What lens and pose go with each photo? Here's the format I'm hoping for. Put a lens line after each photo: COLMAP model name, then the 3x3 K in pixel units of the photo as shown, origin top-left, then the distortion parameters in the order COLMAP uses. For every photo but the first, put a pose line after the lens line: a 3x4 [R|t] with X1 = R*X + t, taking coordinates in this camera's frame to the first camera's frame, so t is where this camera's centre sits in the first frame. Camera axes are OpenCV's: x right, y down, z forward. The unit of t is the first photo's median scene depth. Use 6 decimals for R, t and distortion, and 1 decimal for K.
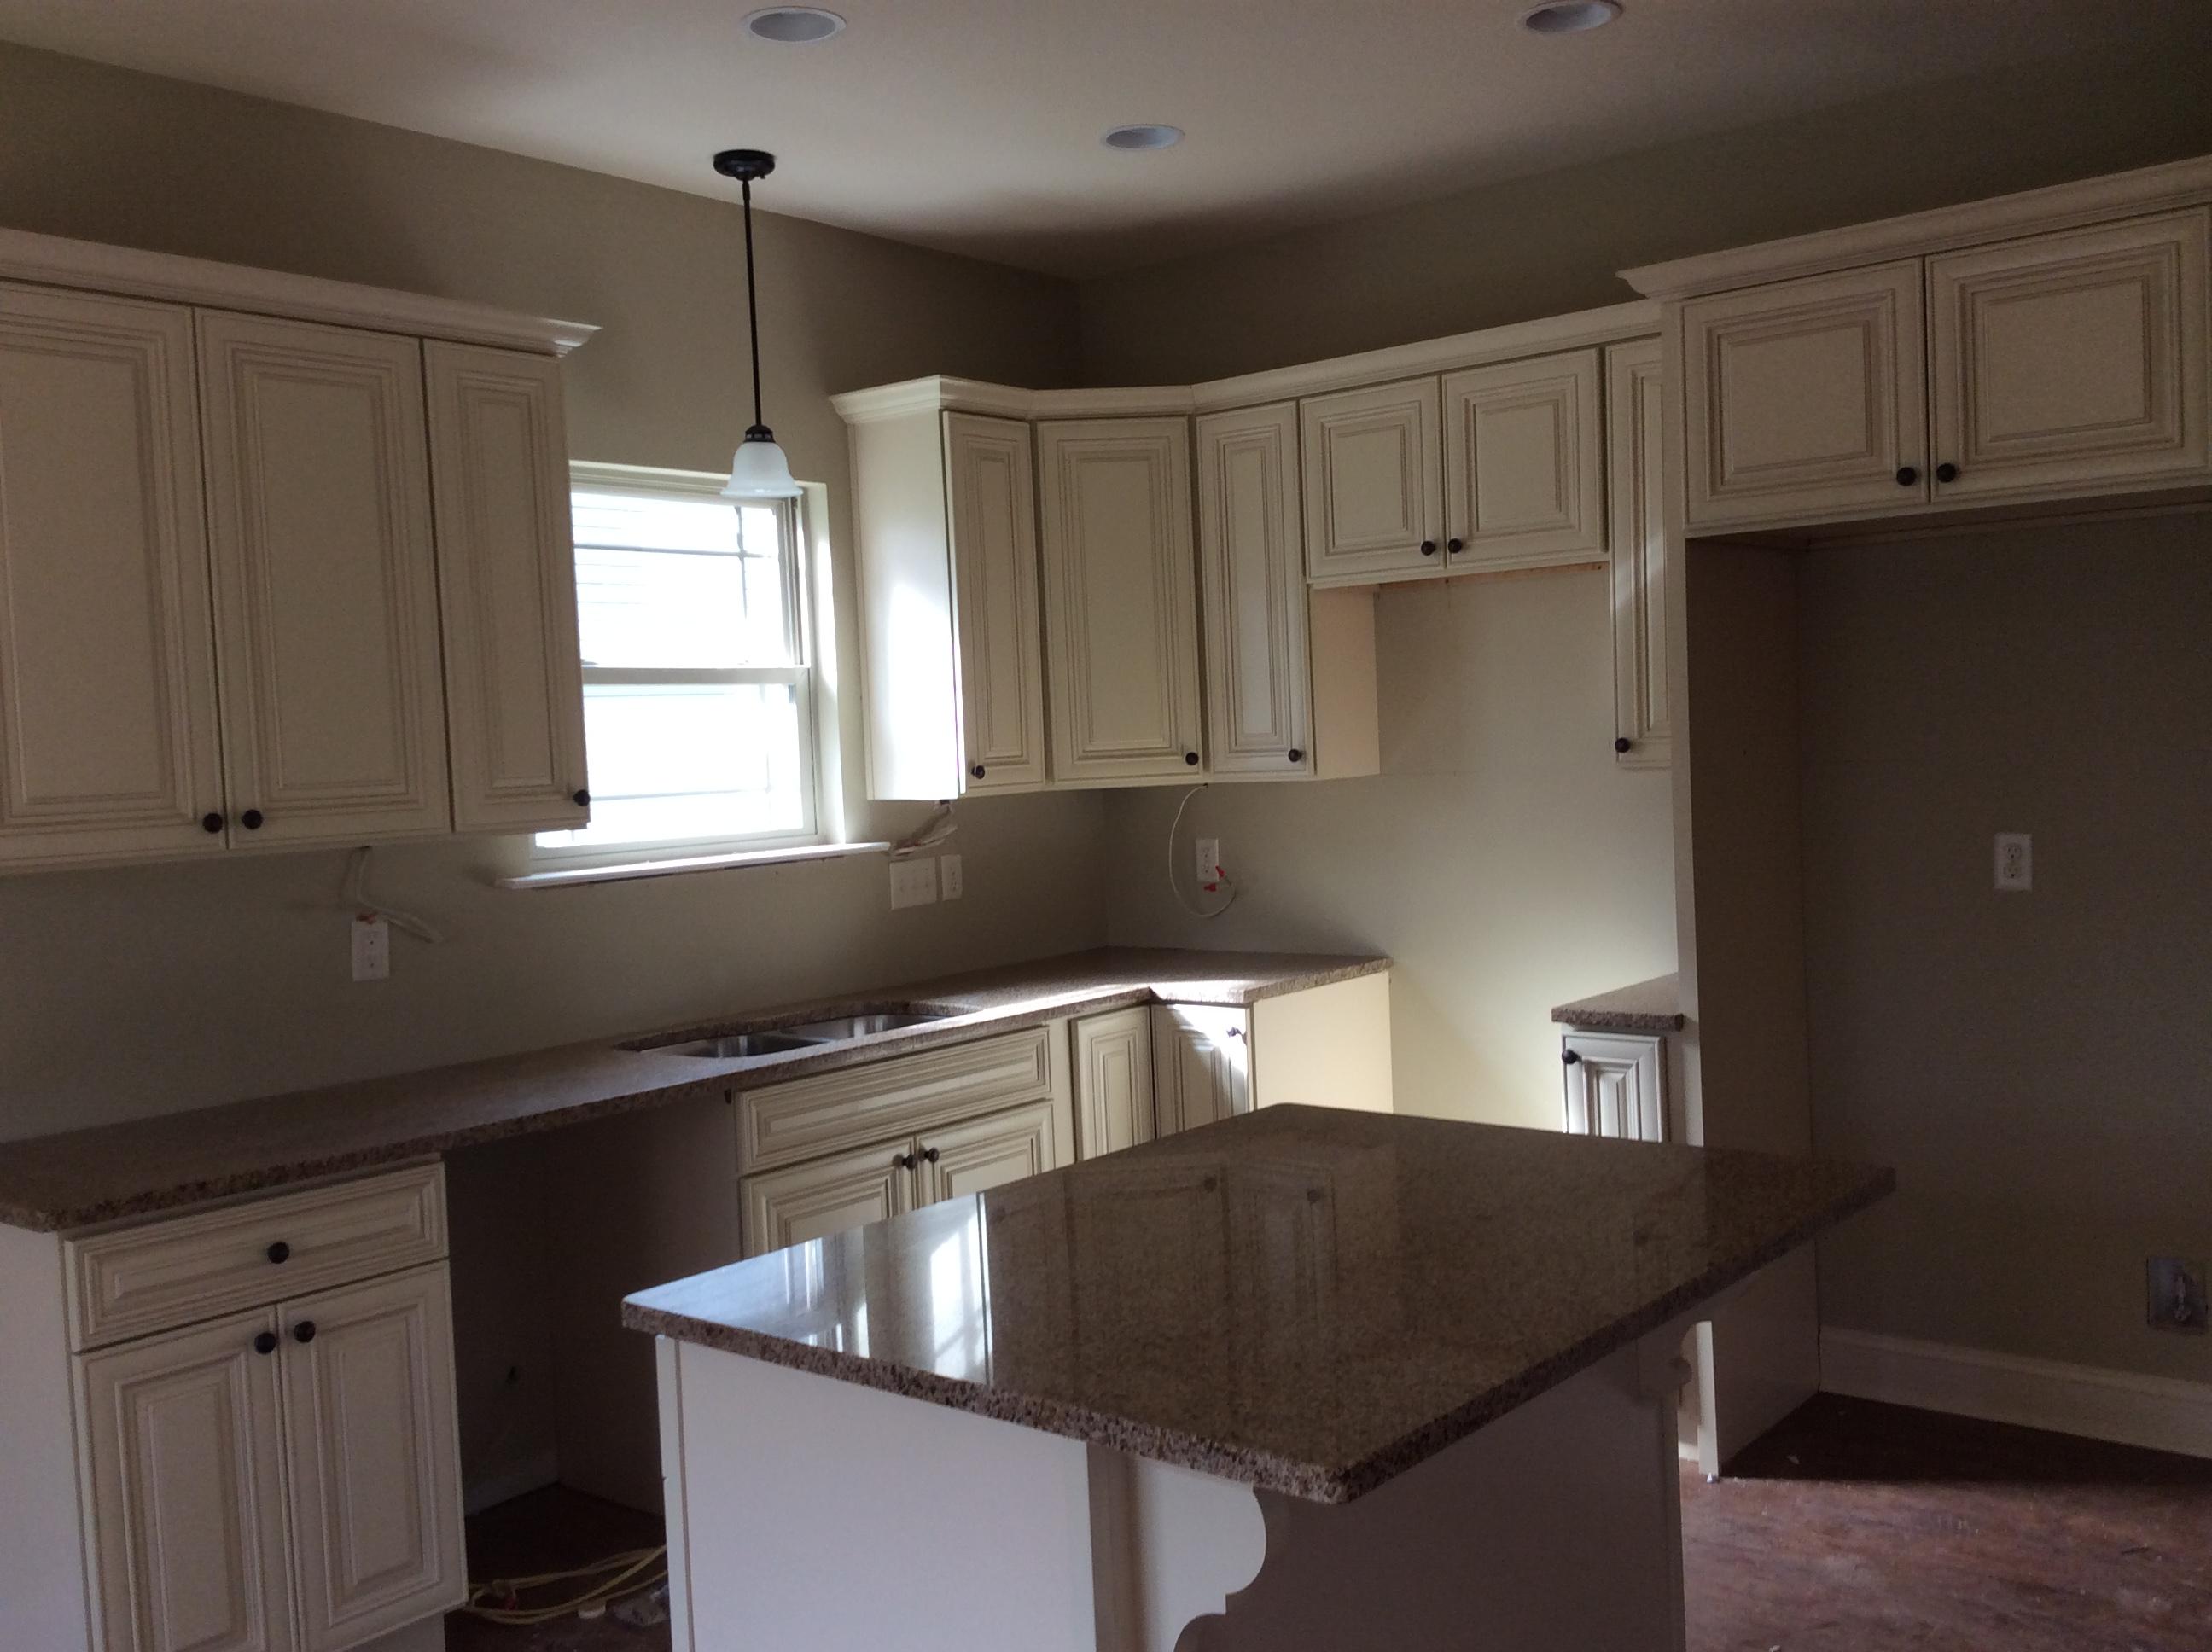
lens RADIAL K [[2005.3, 0, 1109.5], [0, 2005.3, 839.1], [0, 0, 1]] dist [0.109102, -0.170269]
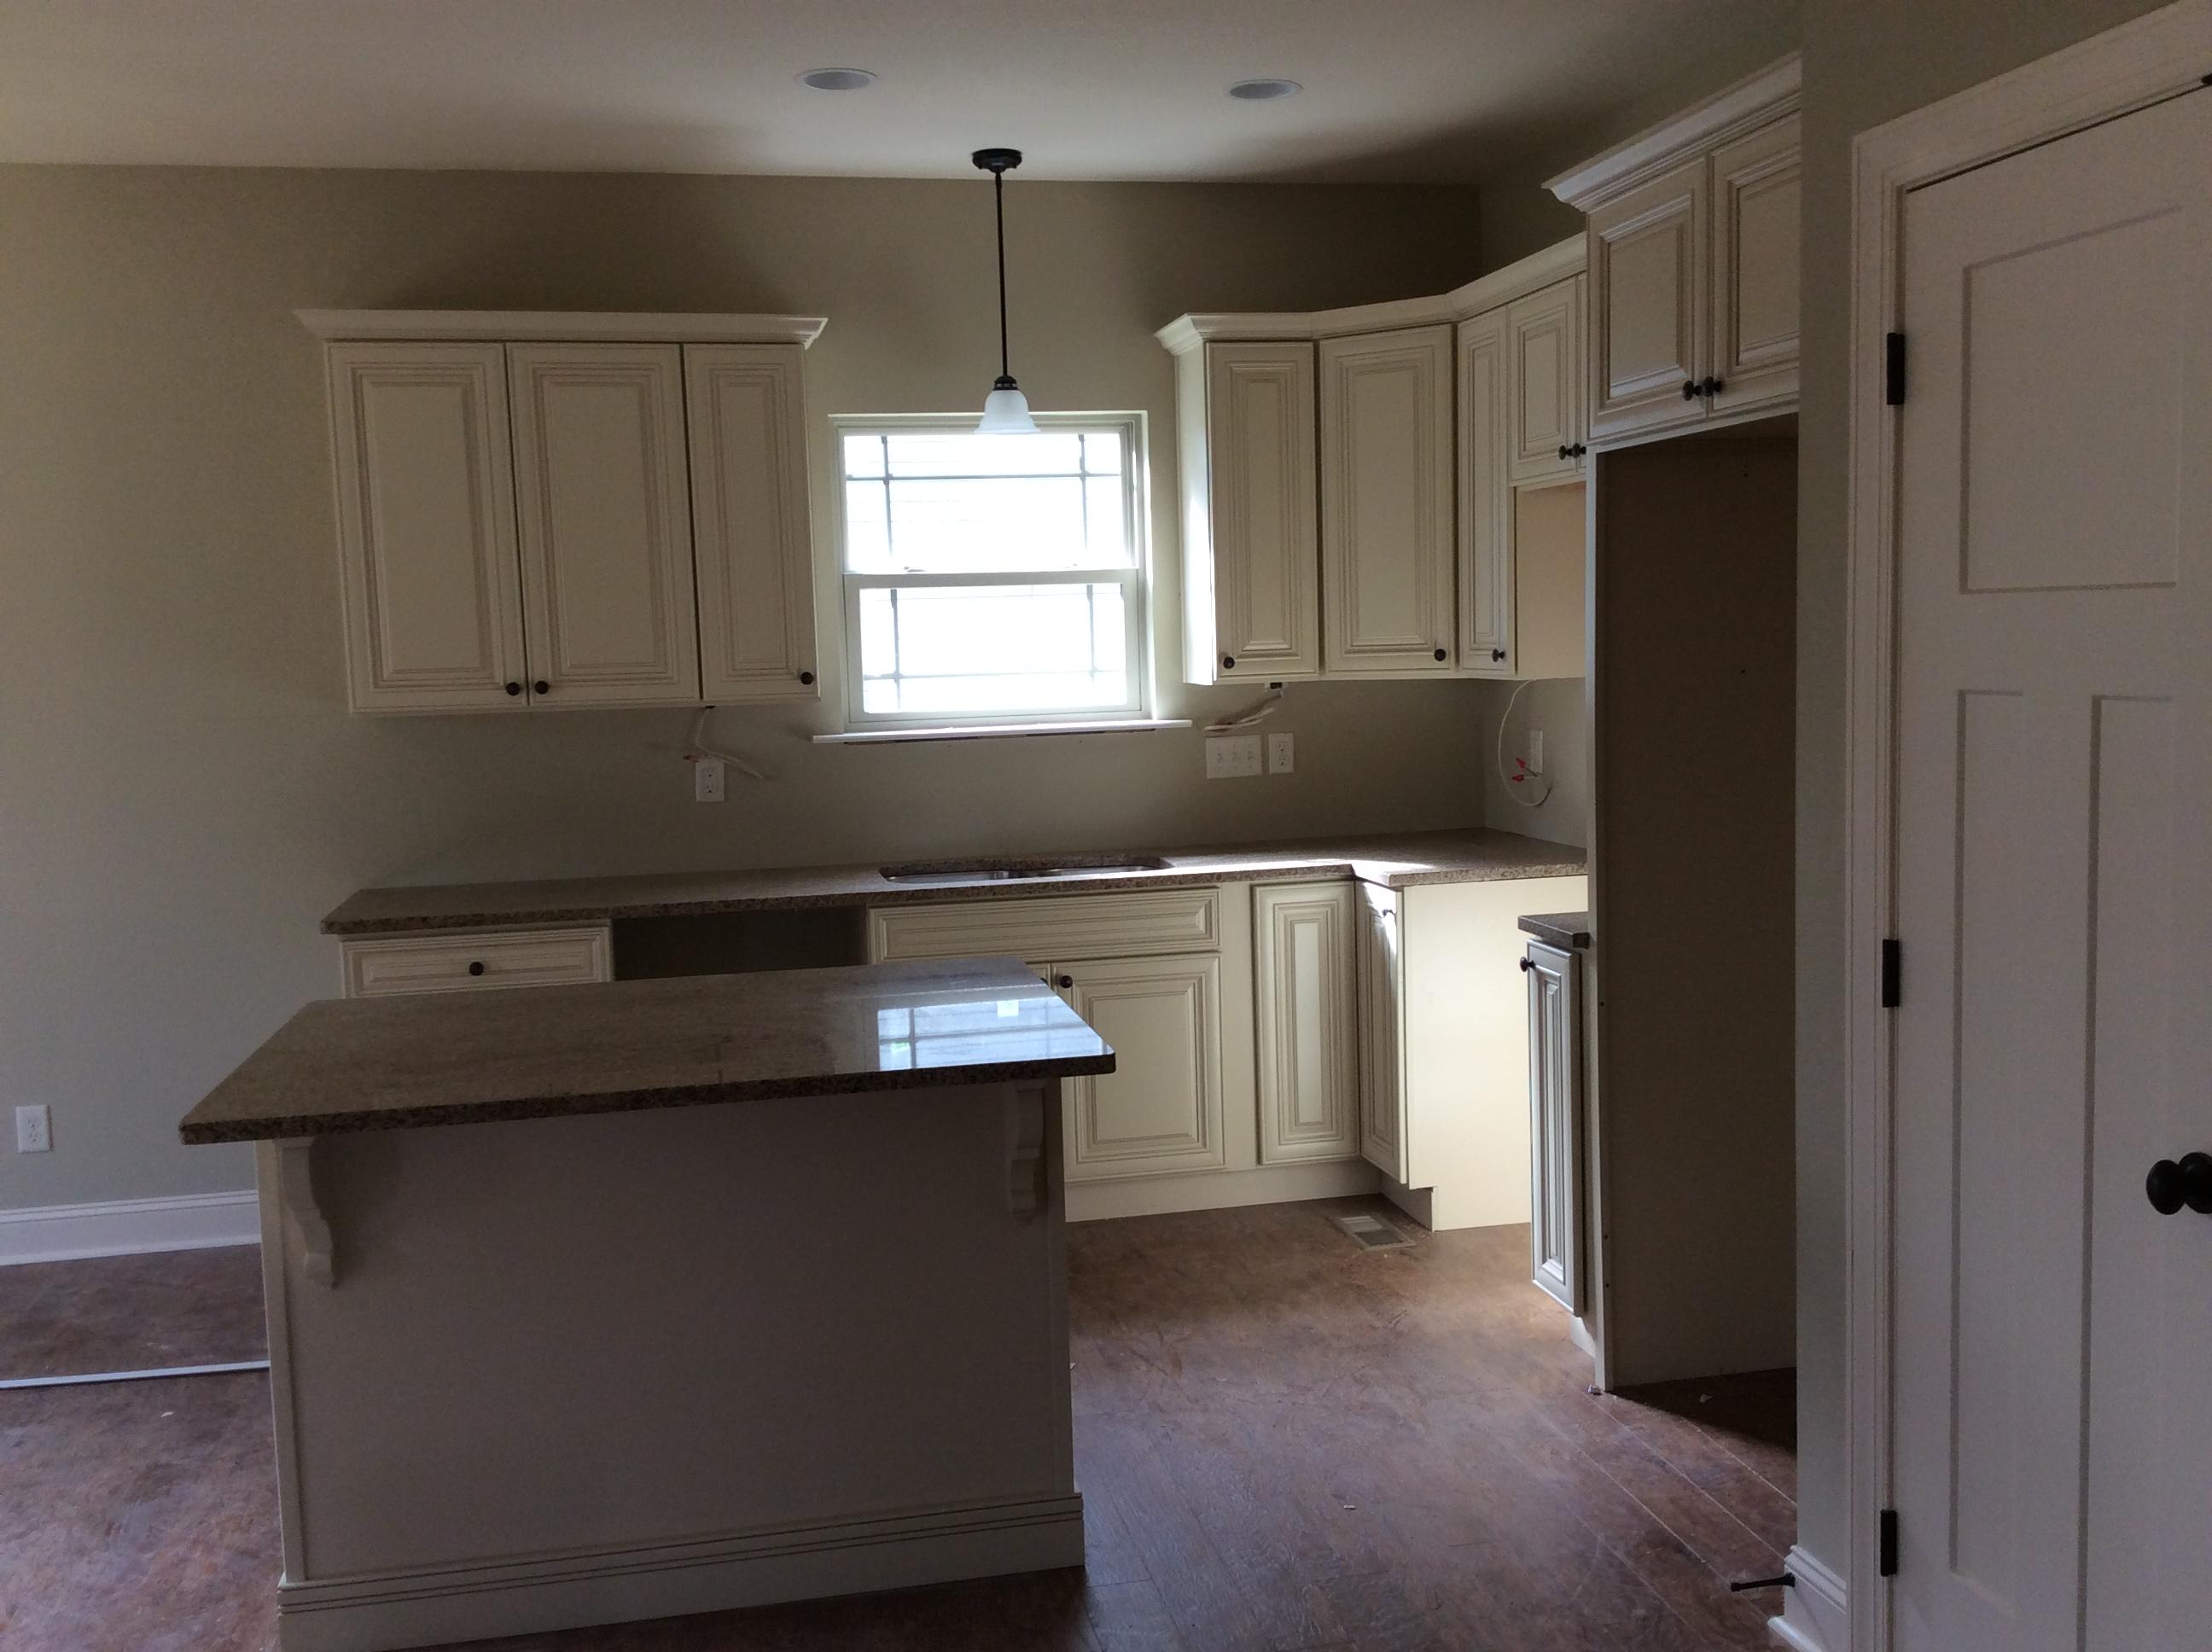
lens RADIAL K [[2005.3, 0, 1109.5], [0, 2005.3, 839.1], [0, 0, 1]] dist [0.109102, -0.170269]
pose [[0.783191, 0.084662, -0.615990, 0.604709], [-0.036819, 0.995263, 0.089977, -0.034628], [0.620689, -0.047789, 0.782599, 0.063530]]
